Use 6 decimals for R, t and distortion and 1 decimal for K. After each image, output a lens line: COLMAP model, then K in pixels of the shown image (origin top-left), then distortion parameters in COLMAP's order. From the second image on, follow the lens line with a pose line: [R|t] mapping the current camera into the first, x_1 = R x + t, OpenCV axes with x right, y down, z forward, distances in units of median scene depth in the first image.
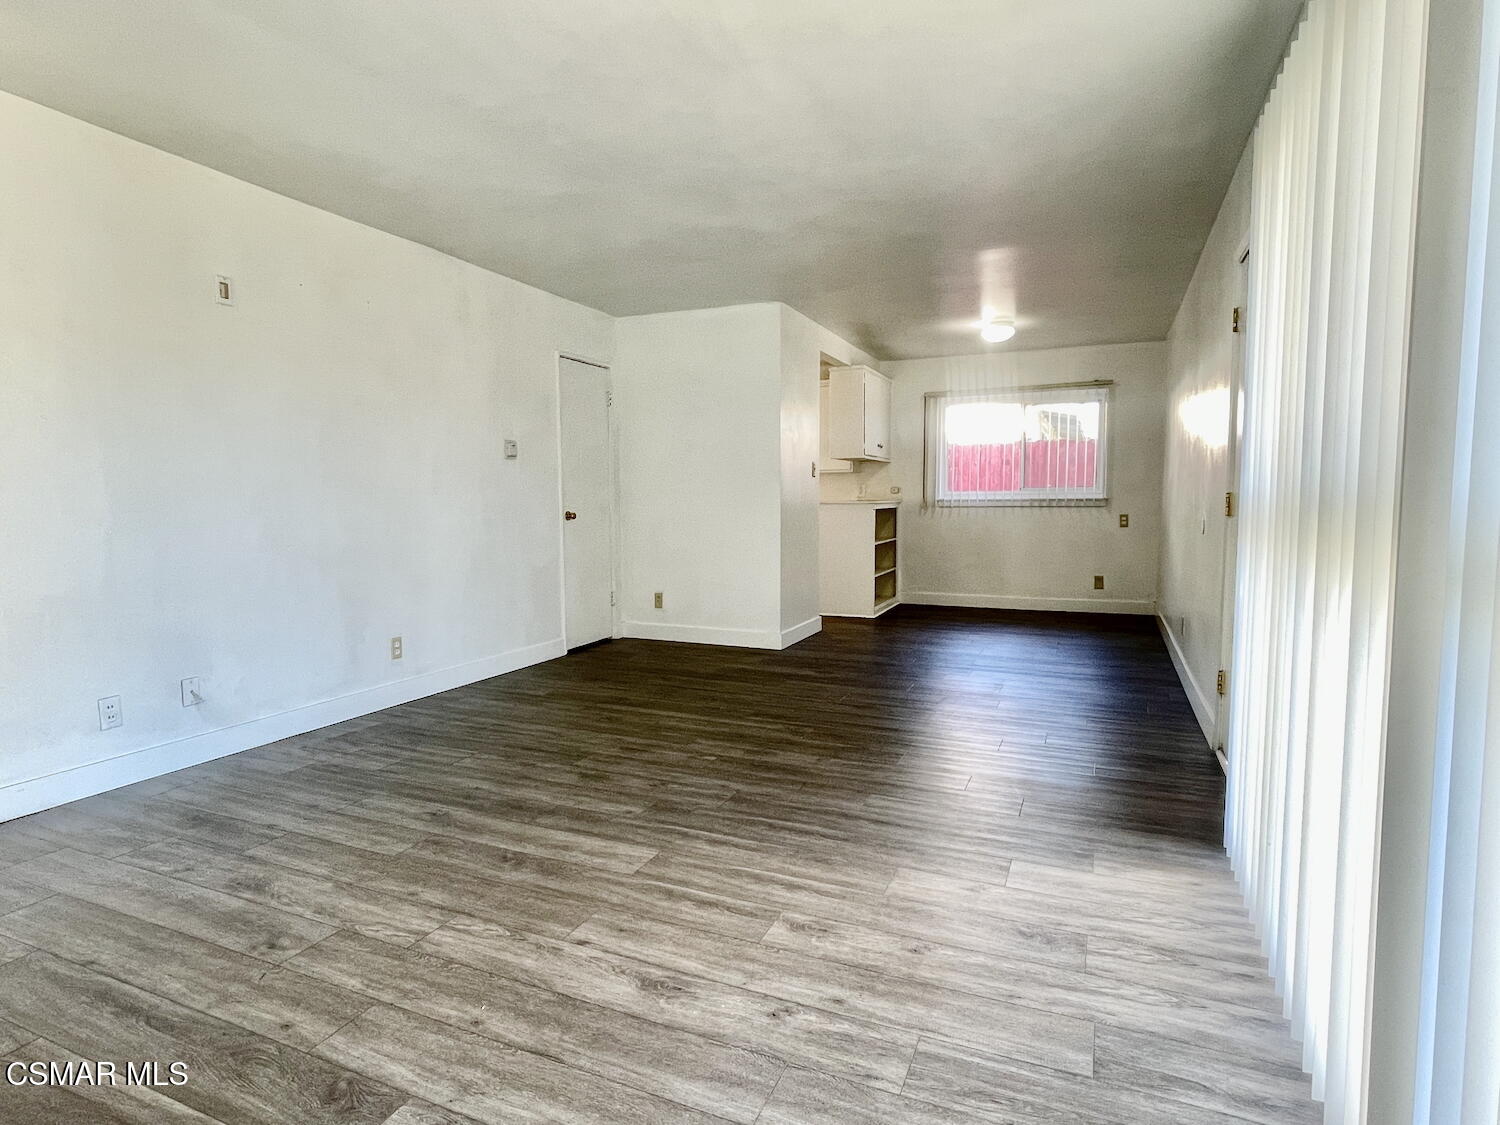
lens RADIAL K [[814.8, 0, 747.0], [0, 814.8, 566.9], [0, 0, 1]] dist [0.005920, -0.012645]
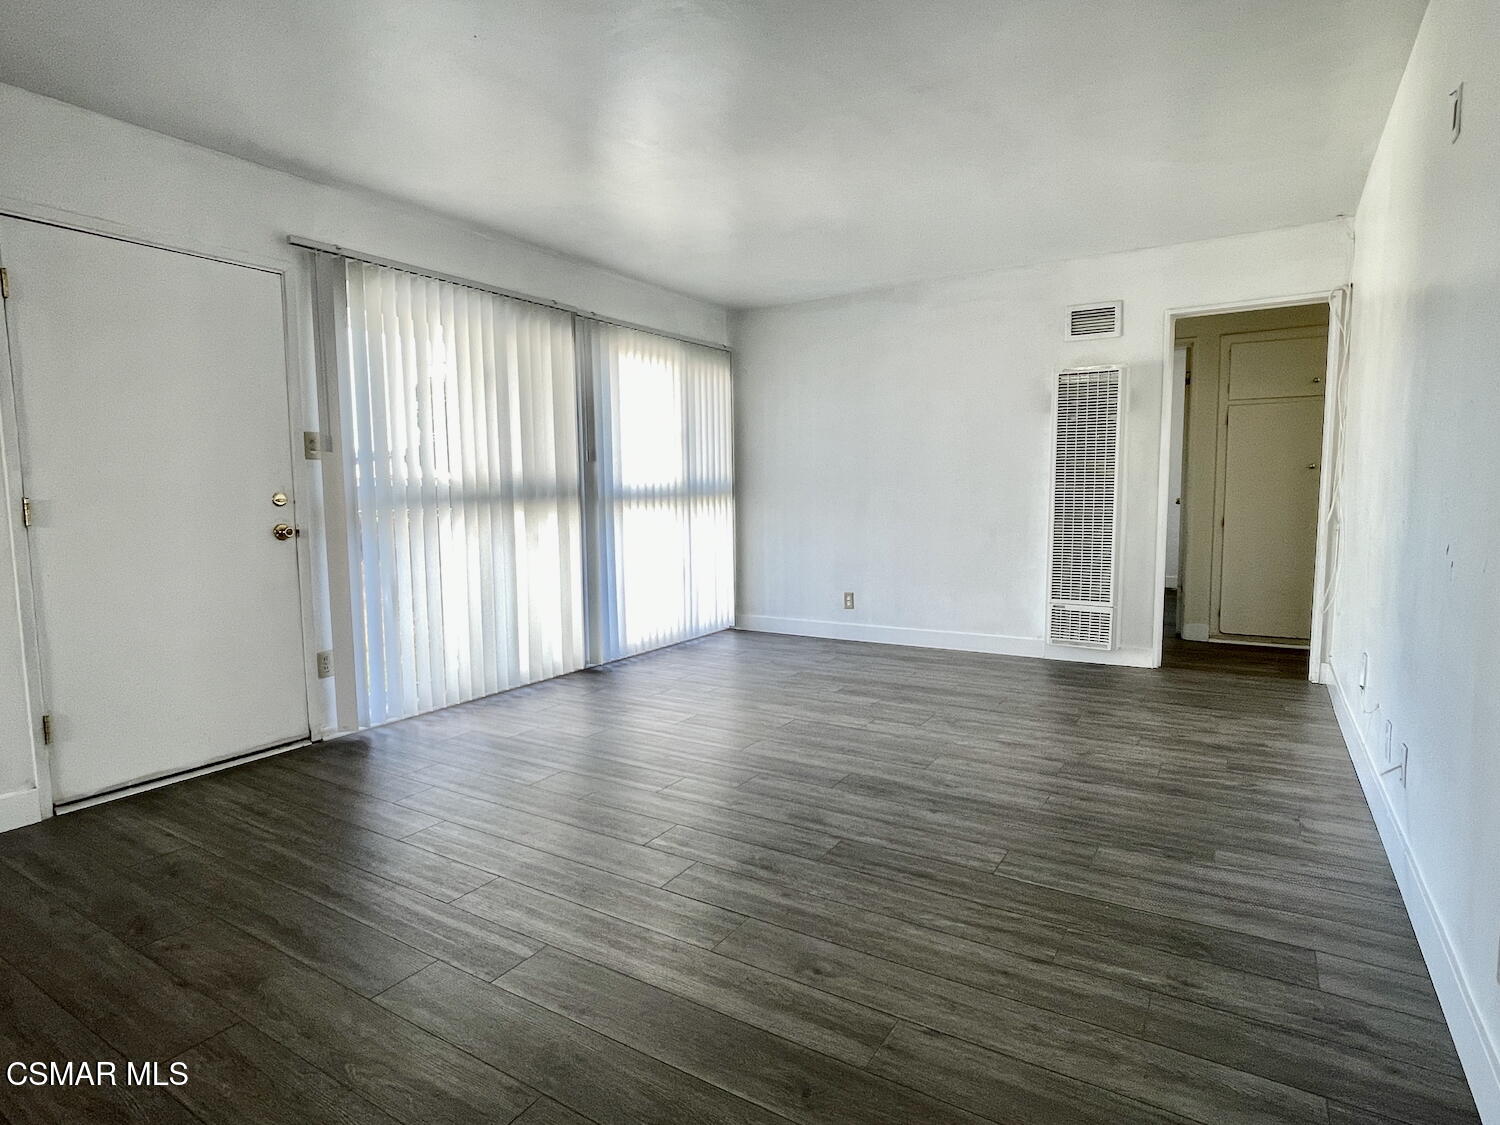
lens RADIAL K [[814.8, 0, 747.0], [0, 814.8, 566.9], [0, 0, 1]] dist [0.005920, -0.012645]
pose [[-0.988785, 0.001561, 0.149337, -0.299151], [0.028806, 0.983163, 0.180449, -0.182486], [-0.146541, 0.182727, -0.972181, 2.110601]]
